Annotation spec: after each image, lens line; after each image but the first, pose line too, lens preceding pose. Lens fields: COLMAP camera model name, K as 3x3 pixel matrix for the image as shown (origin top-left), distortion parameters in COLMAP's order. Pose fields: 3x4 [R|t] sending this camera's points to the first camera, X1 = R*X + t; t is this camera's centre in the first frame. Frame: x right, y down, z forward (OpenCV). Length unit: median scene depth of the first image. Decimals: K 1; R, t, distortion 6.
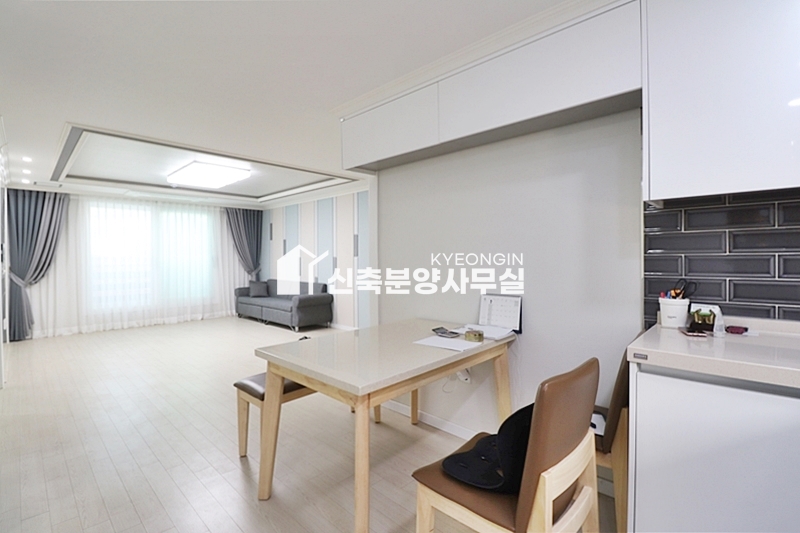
lens RADIAL K [[368.4, 0, 401.7], [0, 368.4, 260.7], [0, 0, 1]] dist [-0.001650, -0.012207]
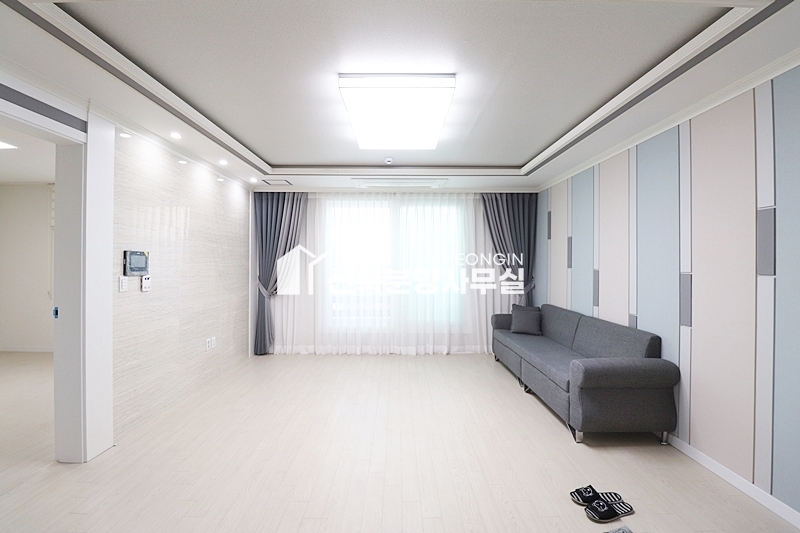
lens RADIAL K [[368.4, 0, 401.7], [0, 368.4, 260.7], [0, 0, 1]] dist [-0.001650, -0.012207]
pose [[0.696448, 0.004714, -0.717592, -0.115124], [-0.014367, 0.999870, -0.007375, -0.016541], [0.717464, 0.015446, 0.696425, 0.523158]]
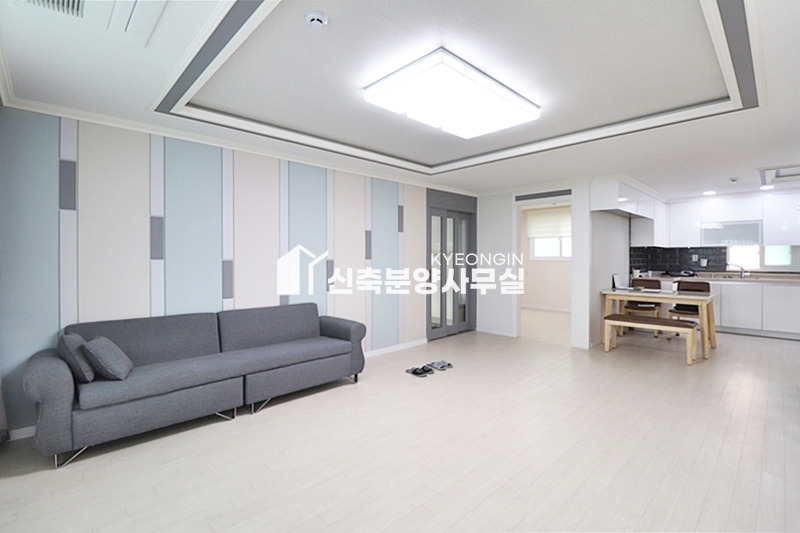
lens RADIAL K [[368.4, 0, 401.7], [0, 368.4, 260.7], [0, 0, 1]] dist [-0.001650, -0.012207]
pose [[0.041060, 0.005869, 0.999139, -0.870125], [0.012632, 0.999900, -0.006392, -0.002218], [-0.999077, 0.012884, 0.040982, 0.874726]]
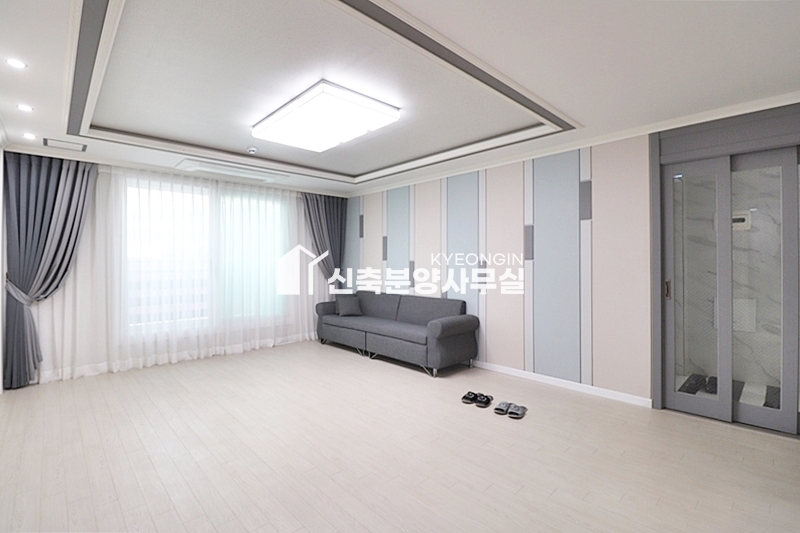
lens RADIAL K [[368.4, 0, 401.7], [0, 368.4, 260.7], [0, 0, 1]] dist [-0.001650, -0.012207]
pose [[0.998725, 0.003972, -0.050329, -0.303816], [-0.004653, 0.999899, -0.013410, -0.000108], [0.050271, 0.013627, 0.998643, 0.342452]]
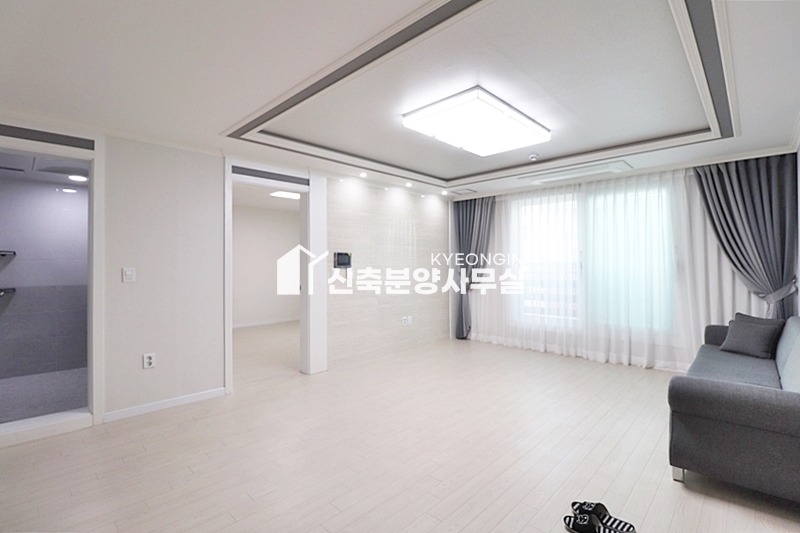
lens RADIAL K [[371.6, 0, 396.1], [0, 371.6, 259.8], [0, 0, 1]] dist [-0.023394, -0.000127]
pose [[-0.010477, -0.005161, -0.999932, 0.057398], [-0.005559, 0.999972, -0.005103, -0.010088], [0.999930, 0.005505, -0.010505, 0.715323]]
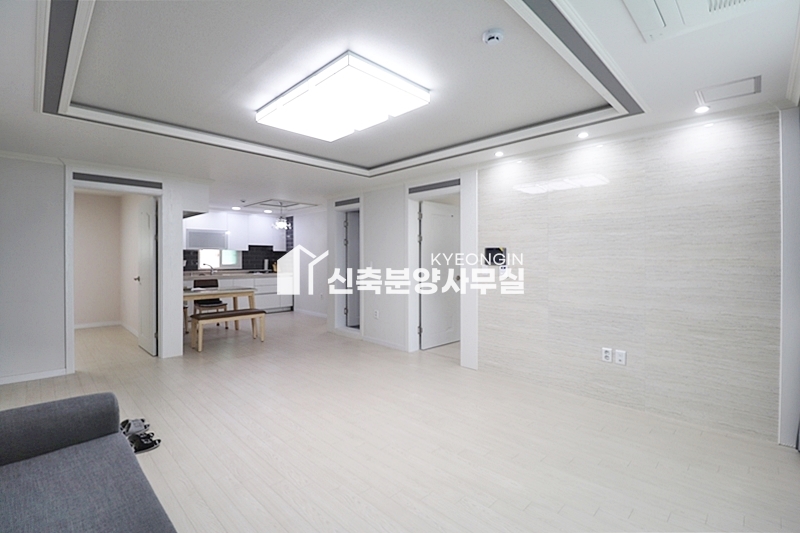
lens RADIAL K [[379.7, 0, 397.5], [0, 379.7, 262.8], [0, 0, 1]] dist [0.001137, 0.000079]
pose [[-0.999347, -0.003206, 0.036001, -0.521370], [-0.002812, 0.999936, 0.010987, -0.007467], [-0.036034, 0.010878, -0.999291, 1.272755]]
